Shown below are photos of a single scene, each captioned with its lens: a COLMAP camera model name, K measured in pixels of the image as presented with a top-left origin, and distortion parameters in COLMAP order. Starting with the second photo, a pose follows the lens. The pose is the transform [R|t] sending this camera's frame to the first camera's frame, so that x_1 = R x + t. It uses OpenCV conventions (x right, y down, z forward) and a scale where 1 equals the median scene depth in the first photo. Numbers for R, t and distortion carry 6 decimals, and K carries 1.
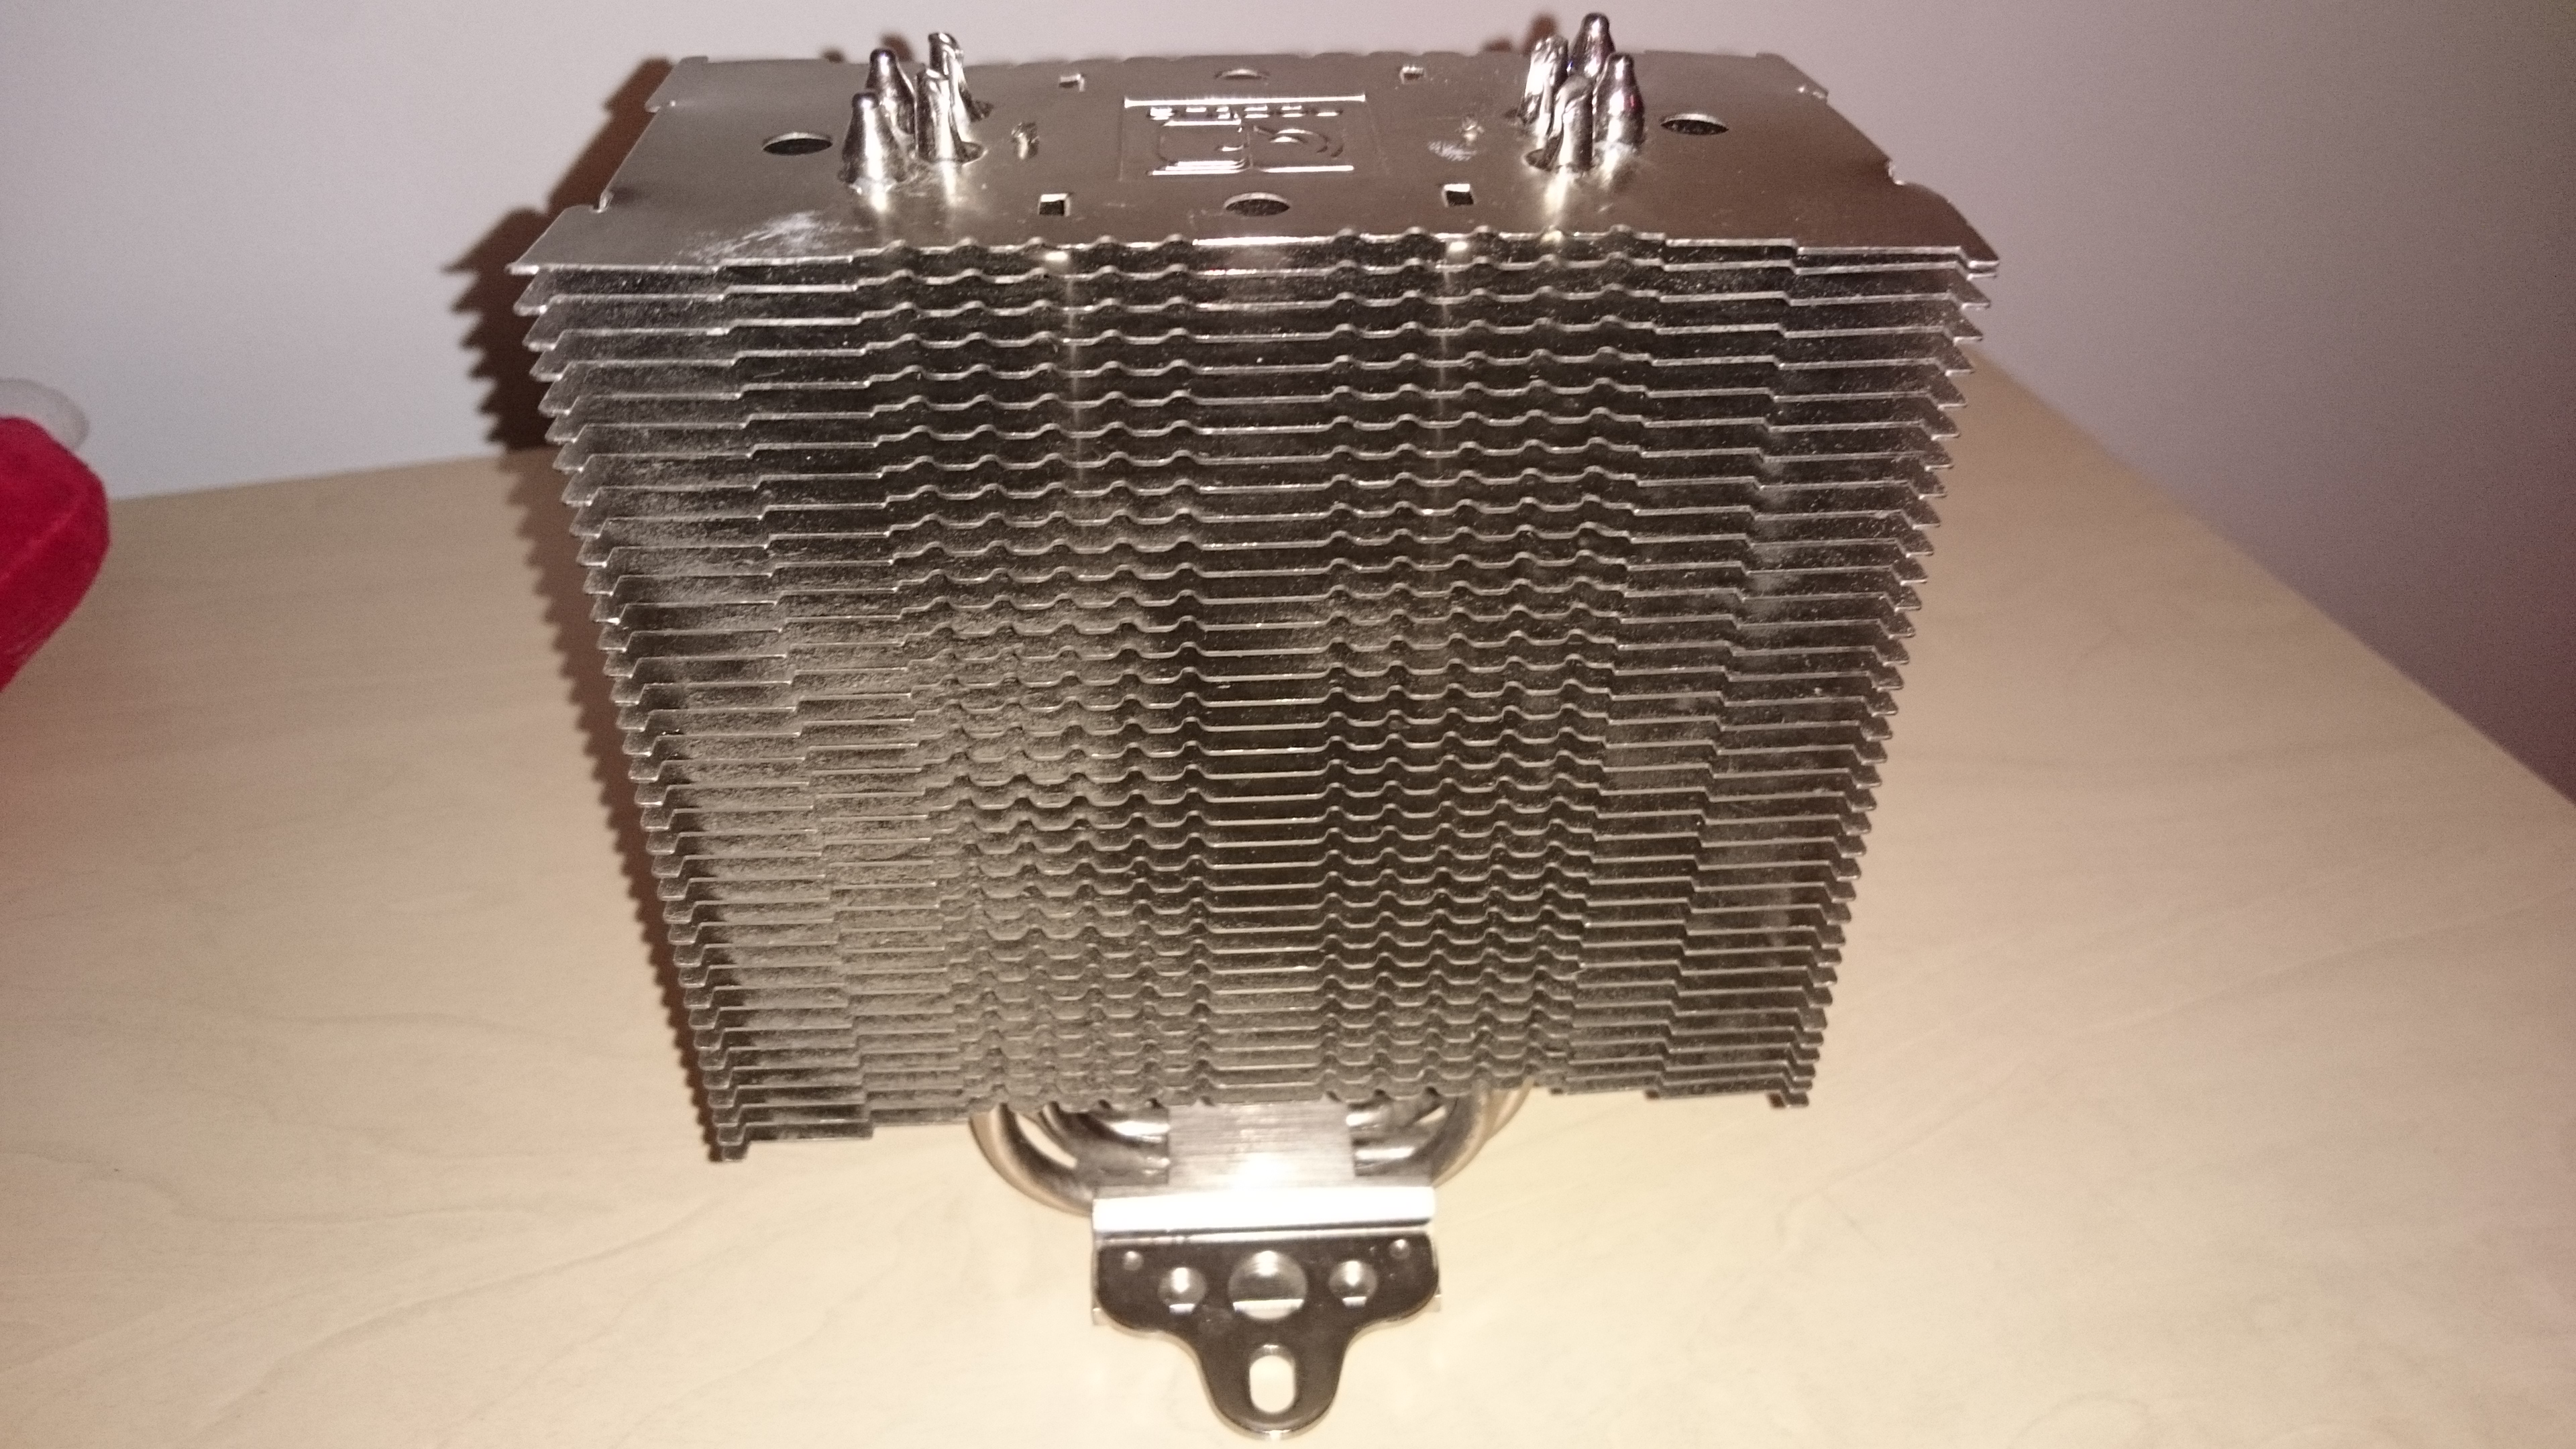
lens RADIAL K [[2007.0, 0, 1288.0], [0, 2007.0, 724.5], [0, 0, 1]] dist [0.018085, -0.001371]
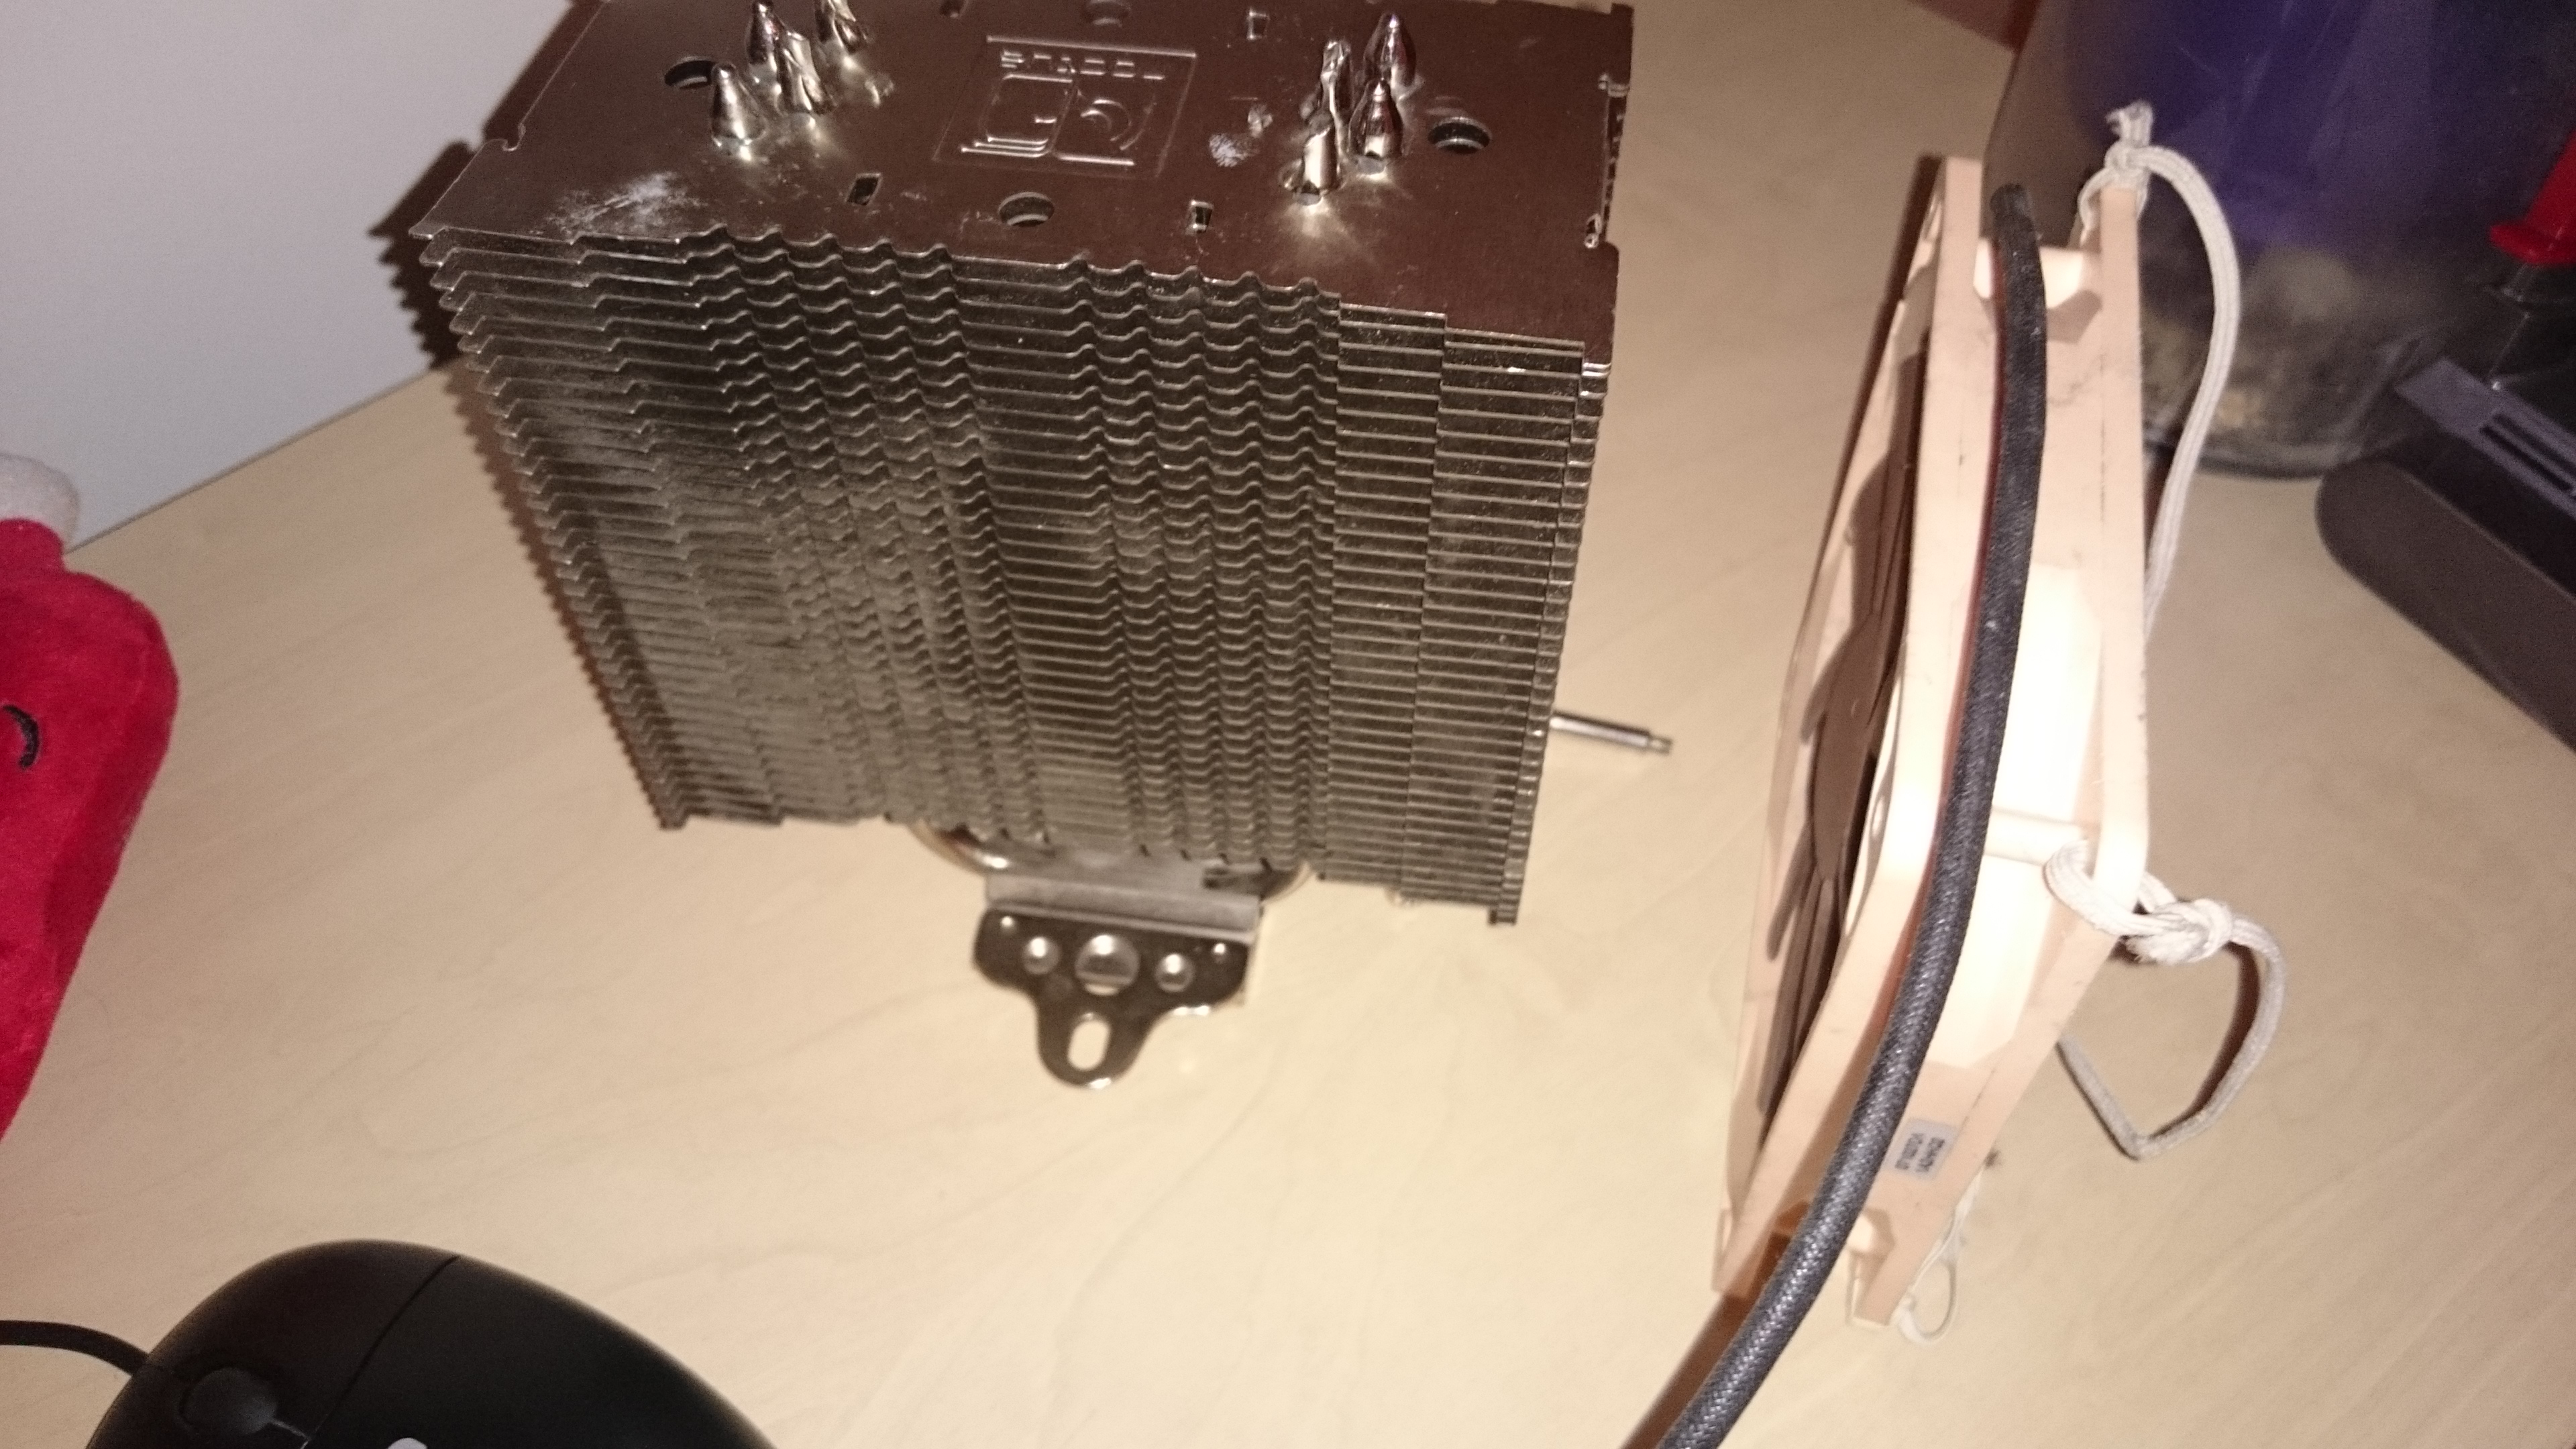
lens RADIAL K [[2007.0, 0, 1288.0], [0, 2007.0, 724.5], [0, 0, 1]] dist [0.018085, -0.001371]
pose [[0.977907, 0.157086, -0.137916, 0.297422], [-0.110262, 0.948143, 0.298107, -0.294940], [0.177593, -0.276314, 0.944516, -0.144347]]
